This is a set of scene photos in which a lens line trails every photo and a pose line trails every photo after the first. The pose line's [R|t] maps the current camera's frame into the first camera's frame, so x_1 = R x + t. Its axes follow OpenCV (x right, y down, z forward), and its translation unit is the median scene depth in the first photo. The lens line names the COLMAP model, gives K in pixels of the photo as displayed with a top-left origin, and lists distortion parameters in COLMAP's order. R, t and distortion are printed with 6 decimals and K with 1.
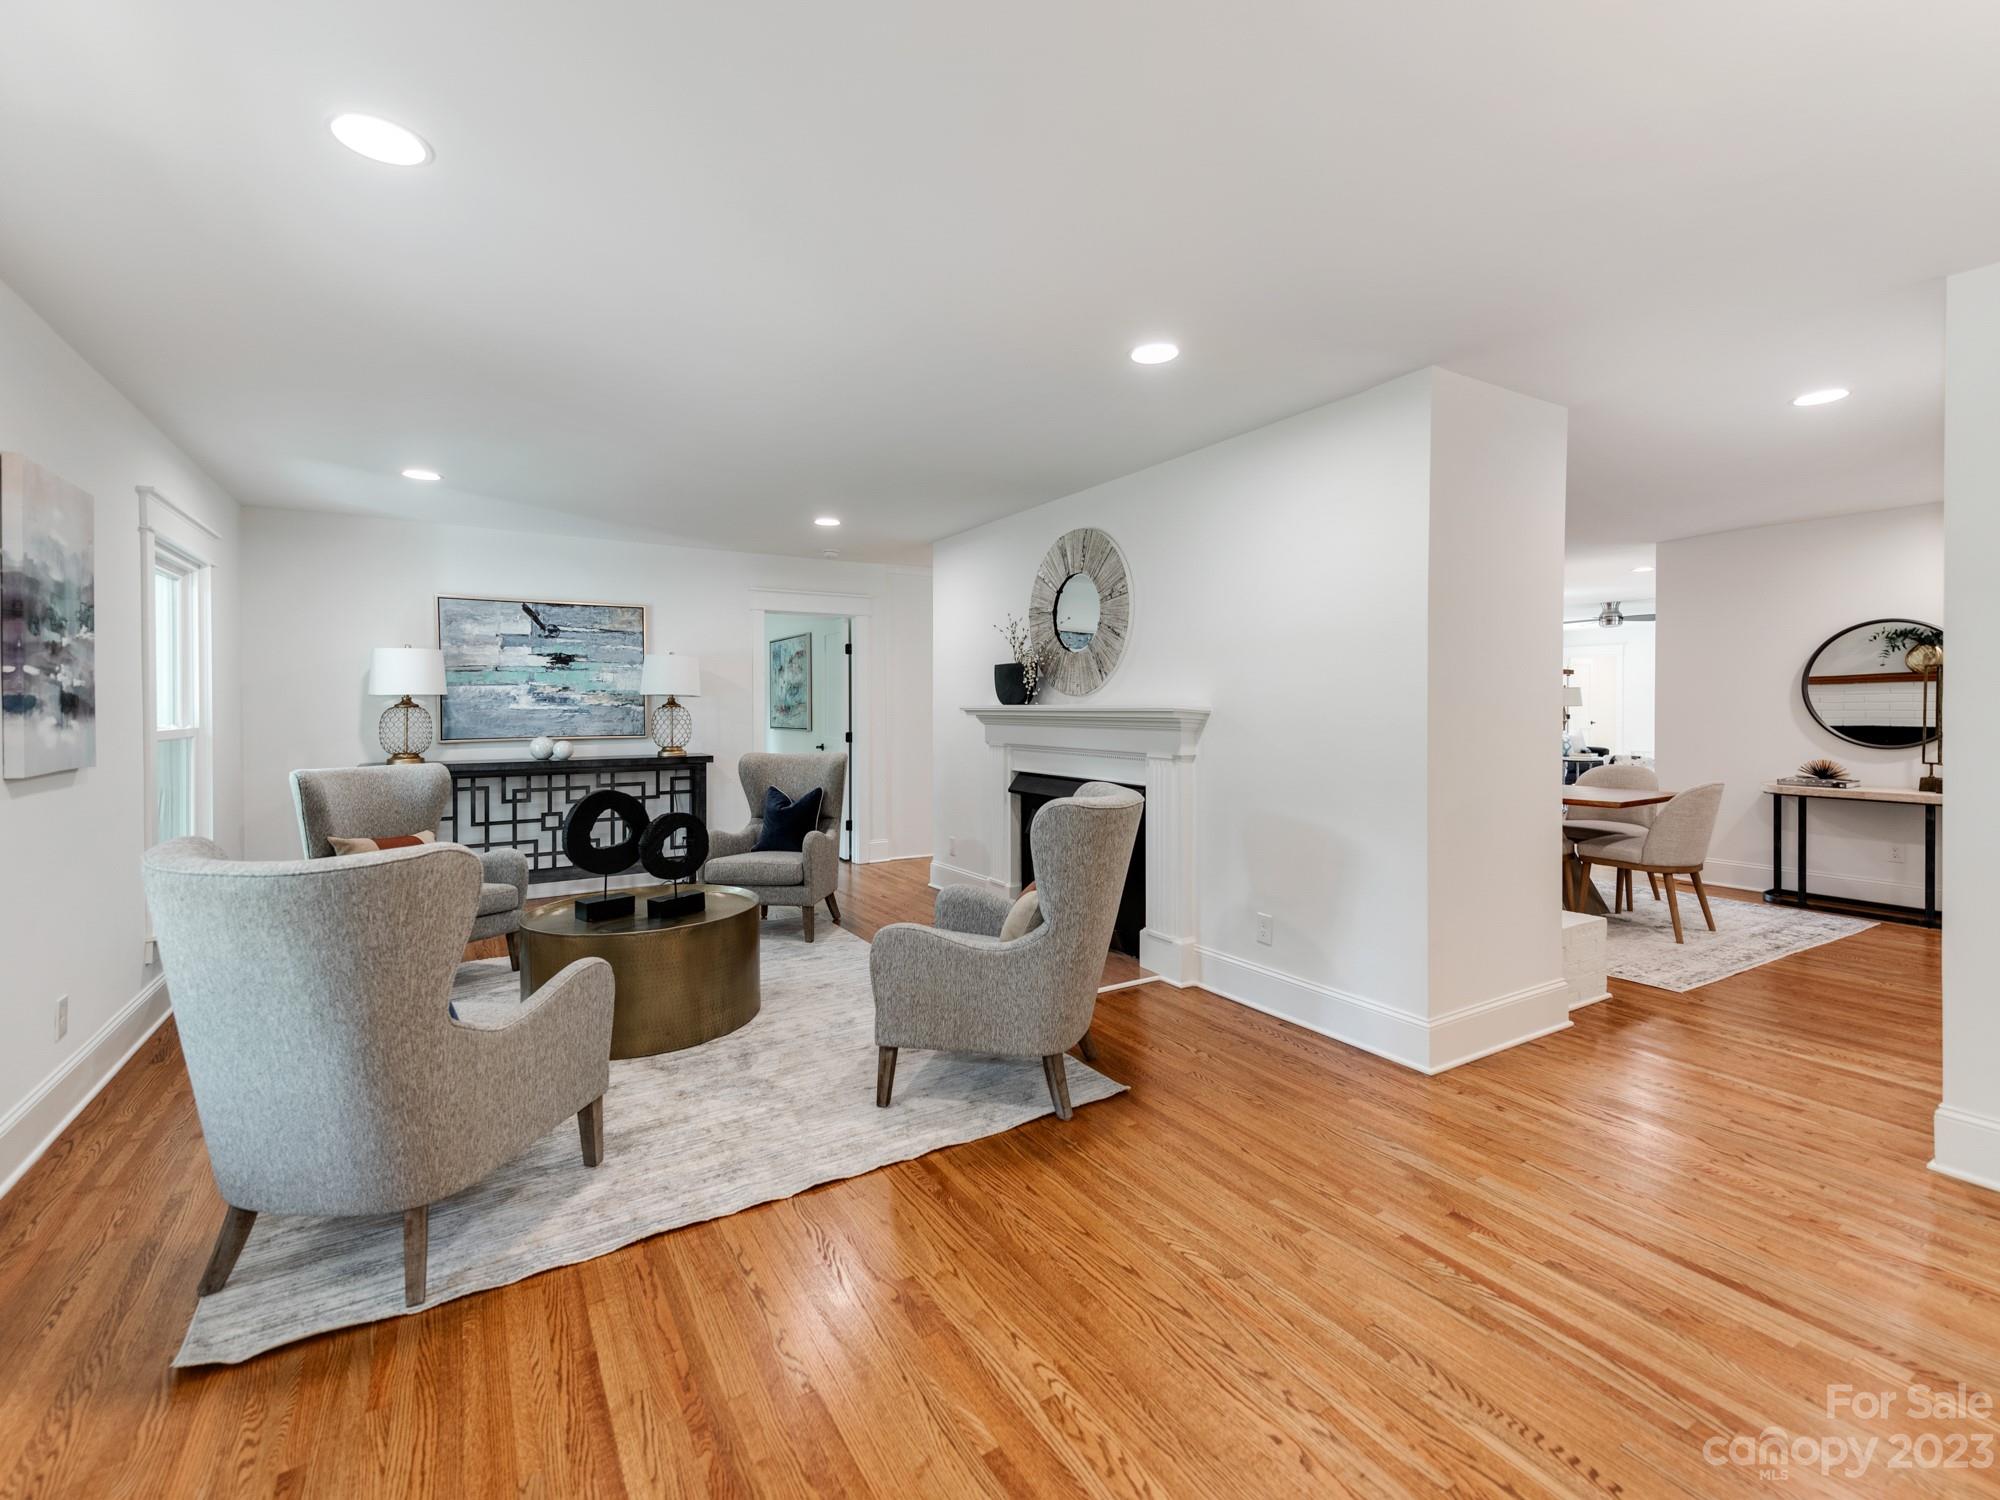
lens RADIAL K [[923.5, 0, 1014.6], [0, 923.5, 712.7], [0, 0, 1]] dist [0.021027, -0.000229]
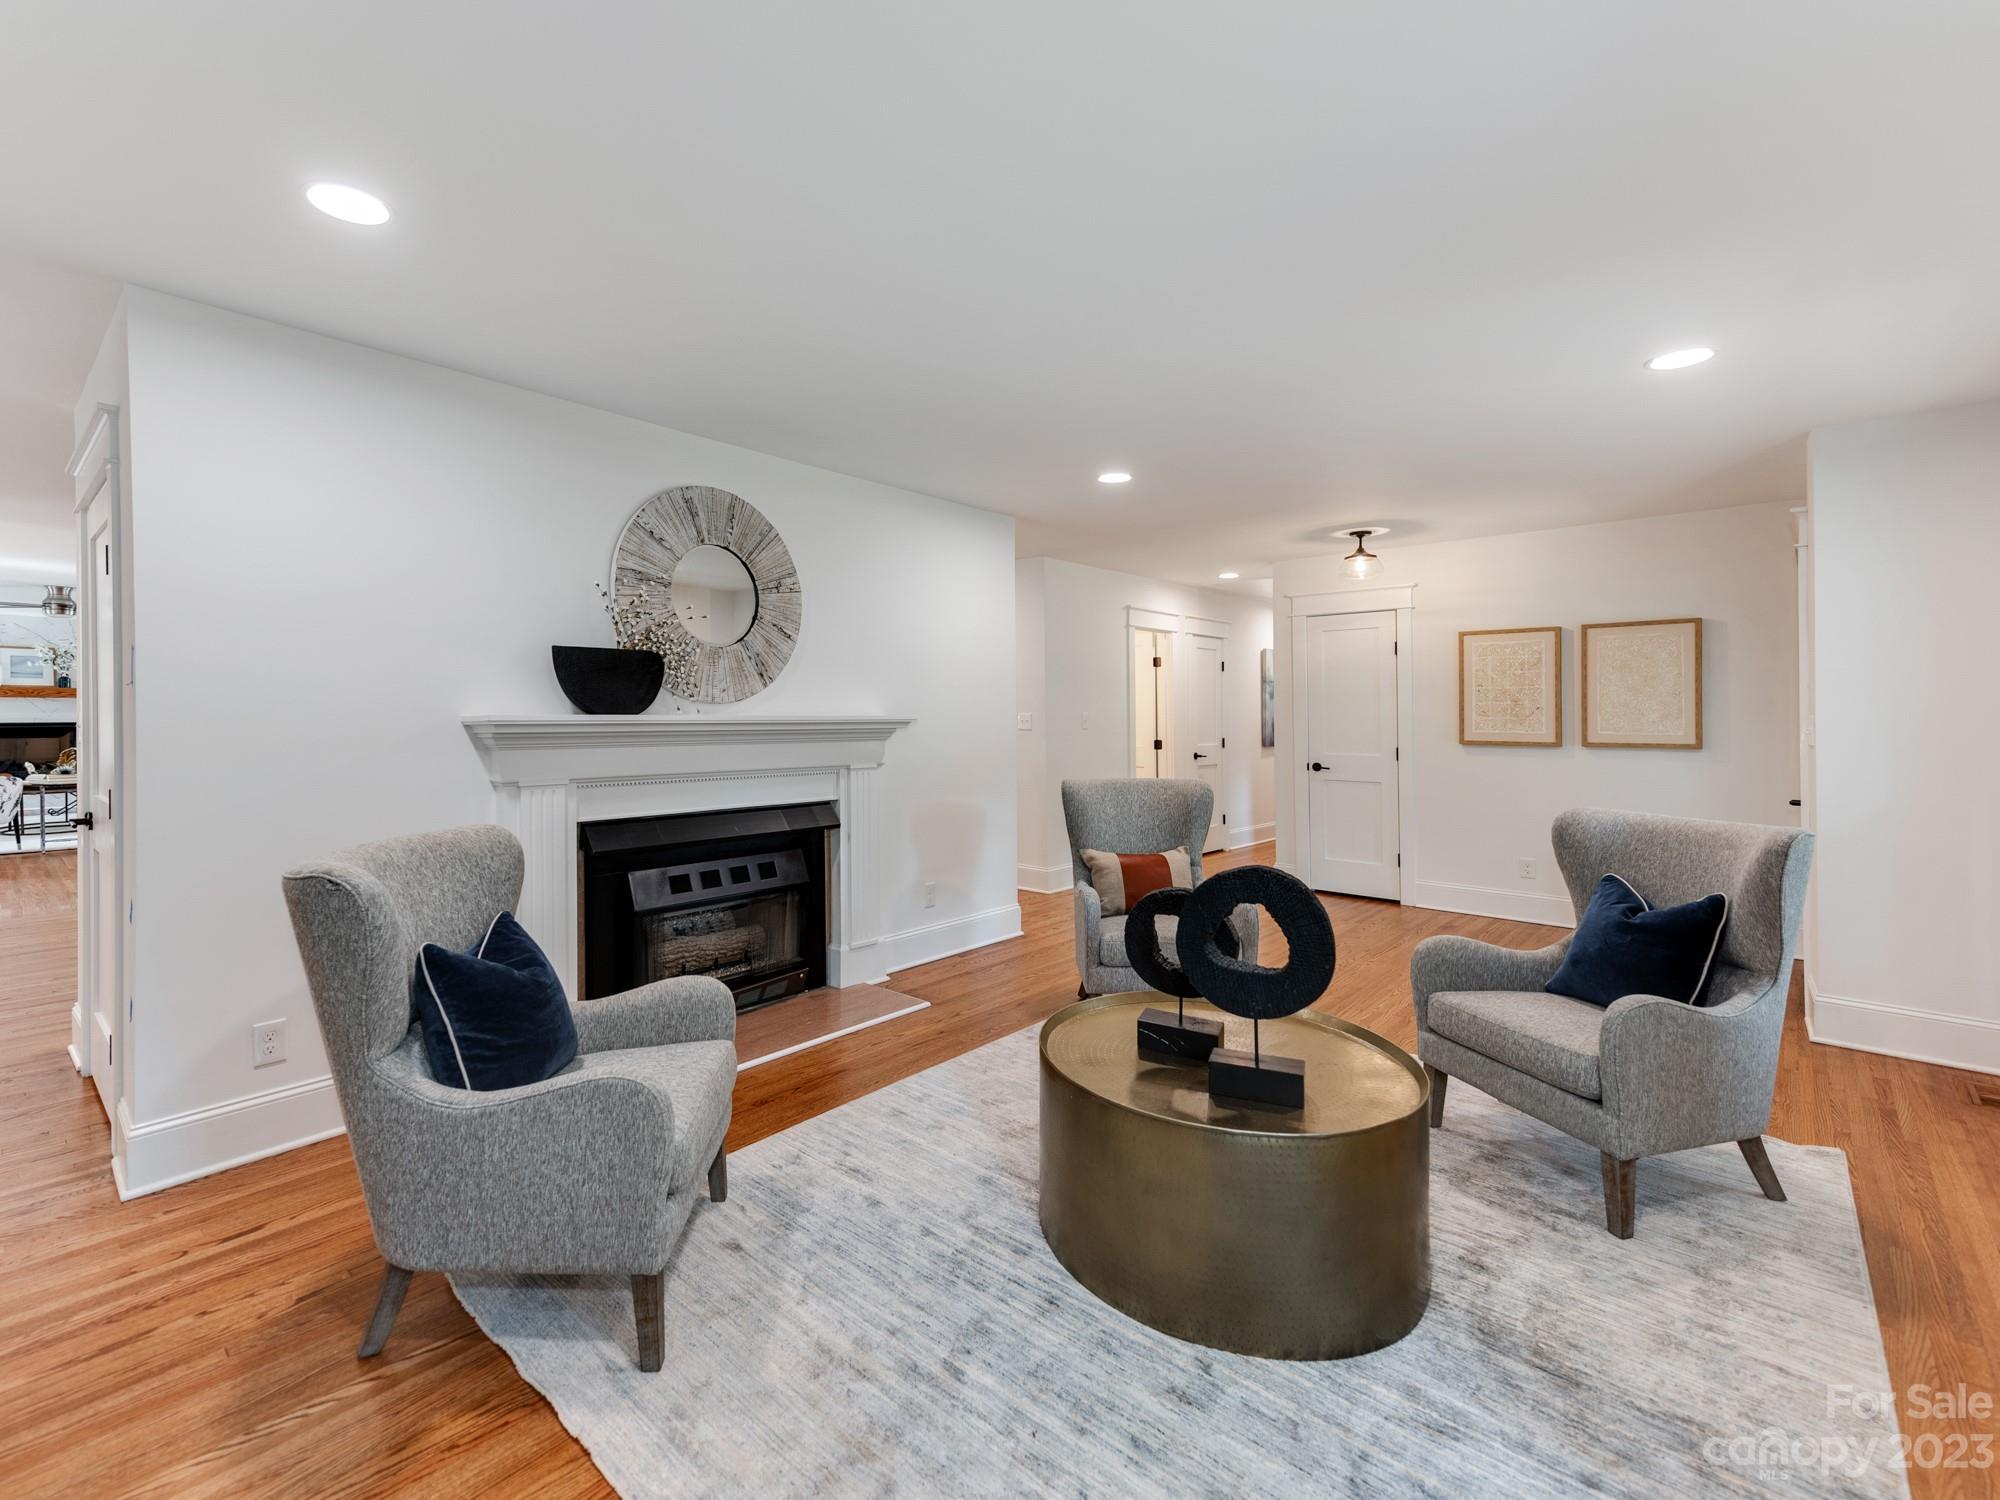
lens RADIAL K [[923.5, 0, 1014.6], [0, 923.5, 712.7], [0, 0, 1]] dist [0.021027, -0.000229]
pose [[-0.317629, 0.005196, 0.948201, -0.772777], [0.006372, 0.999974, -0.003345, -0.006918], [-0.948194, 0.004980, -0.317654, 1.048024]]
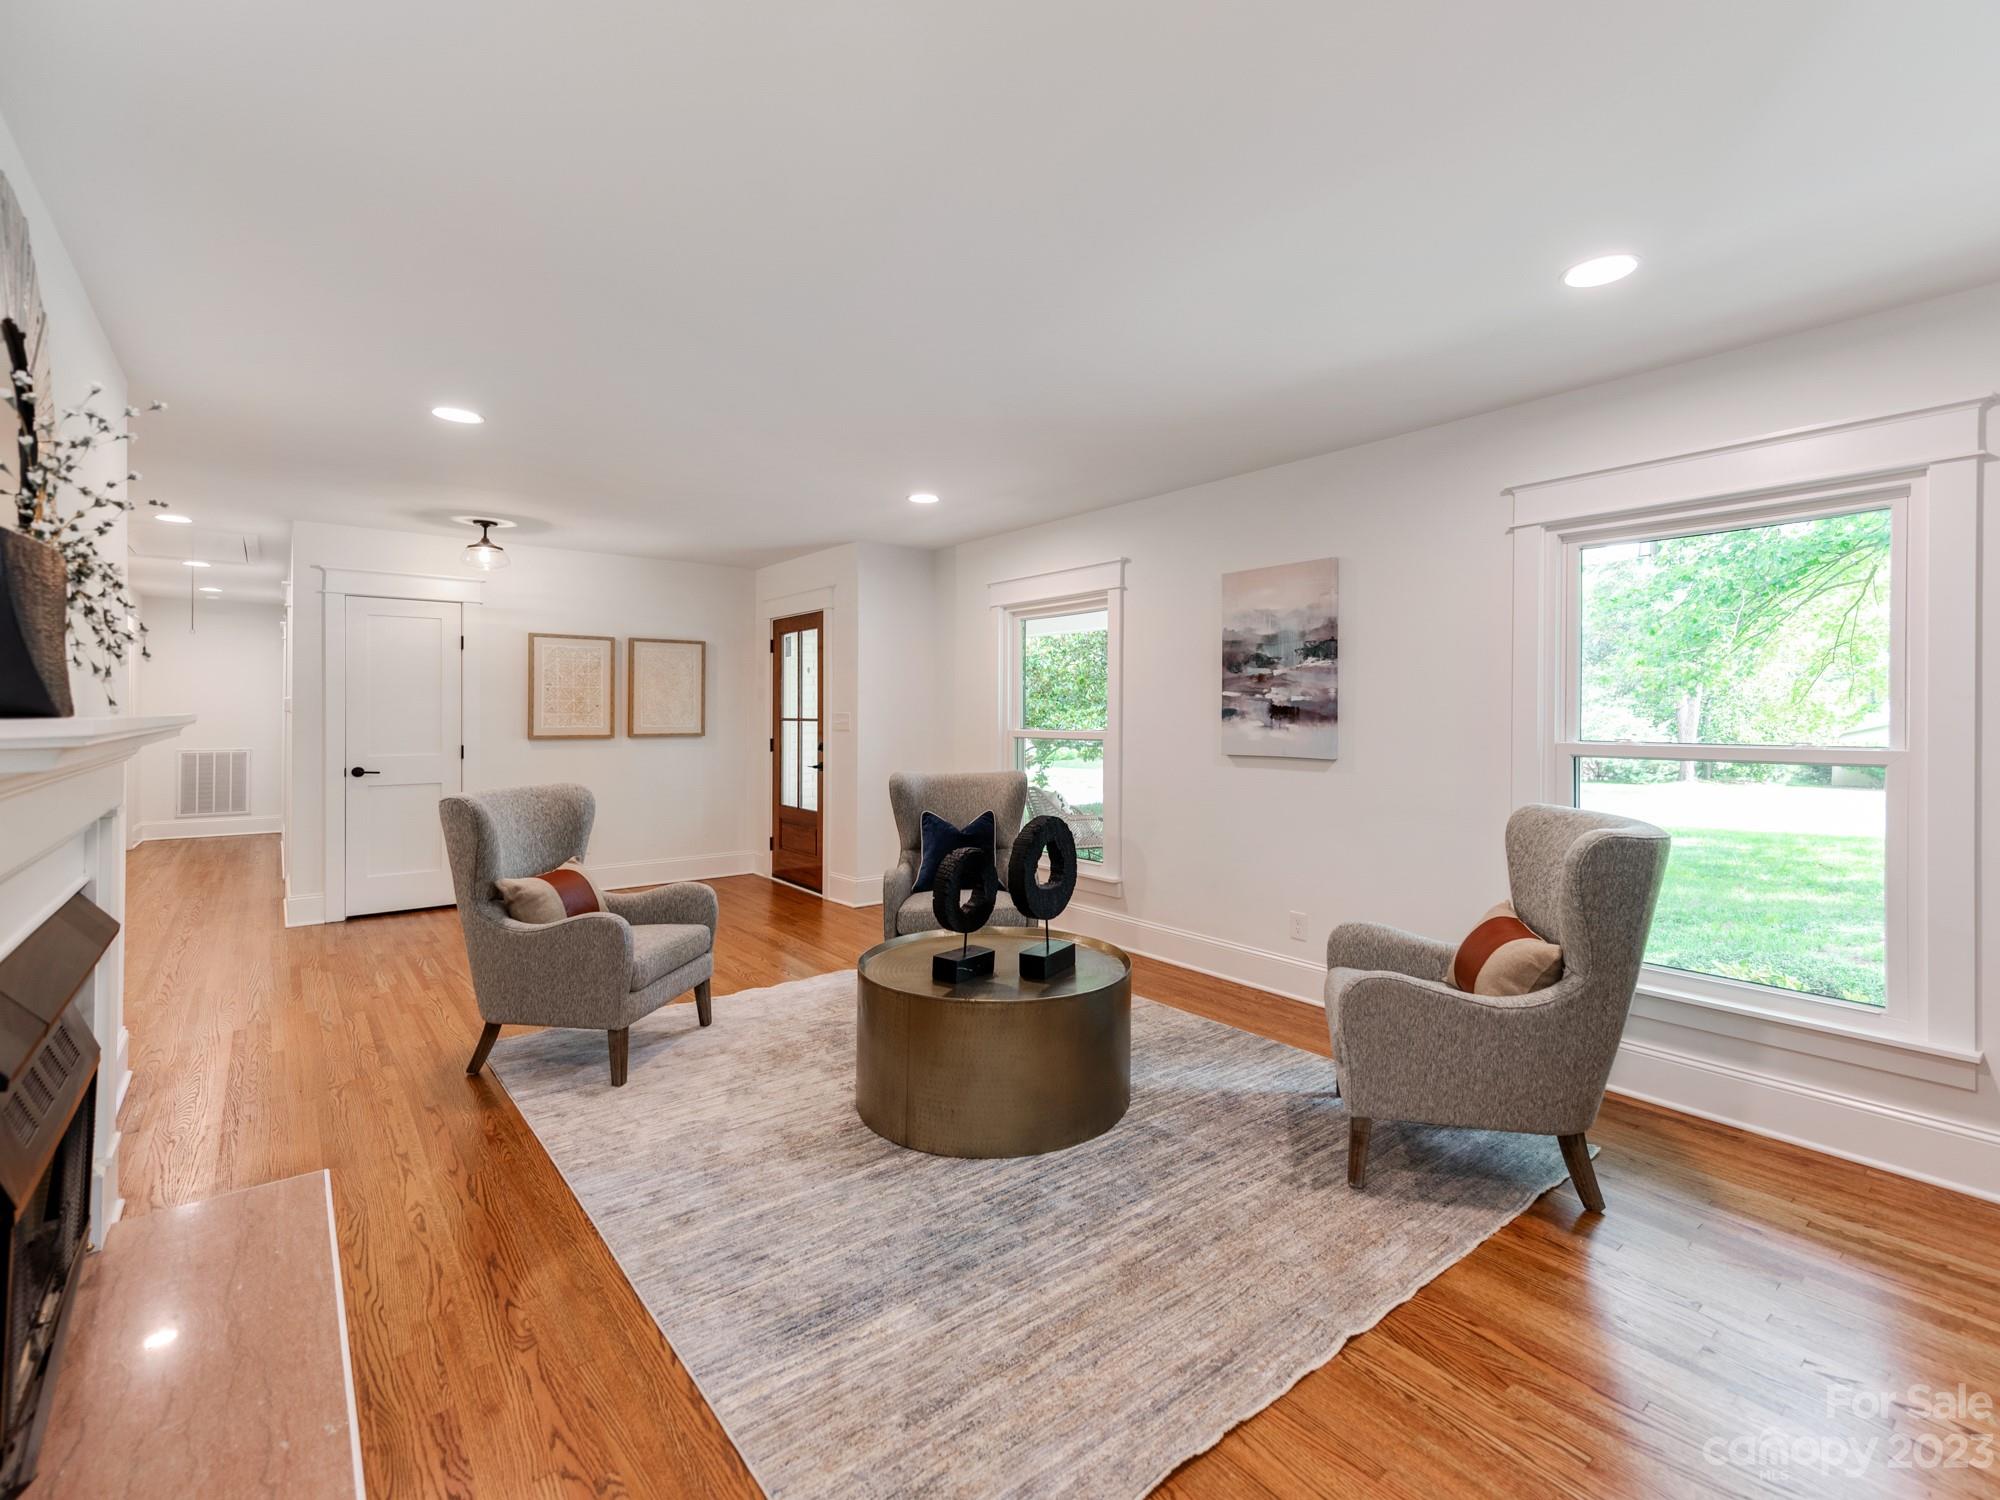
lens RADIAL K [[872.5, 0, 991.2], [0, 872.5, 711.0], [0, 0, 1]] dist [0.018076, 0.000192]
pose [[-0.991617, 0.001358, -0.129204, -0.222536], [0.000523, 0.999979, 0.006492, -0.013417], [0.129210, 0.006370, -0.991597, 1.434770]]
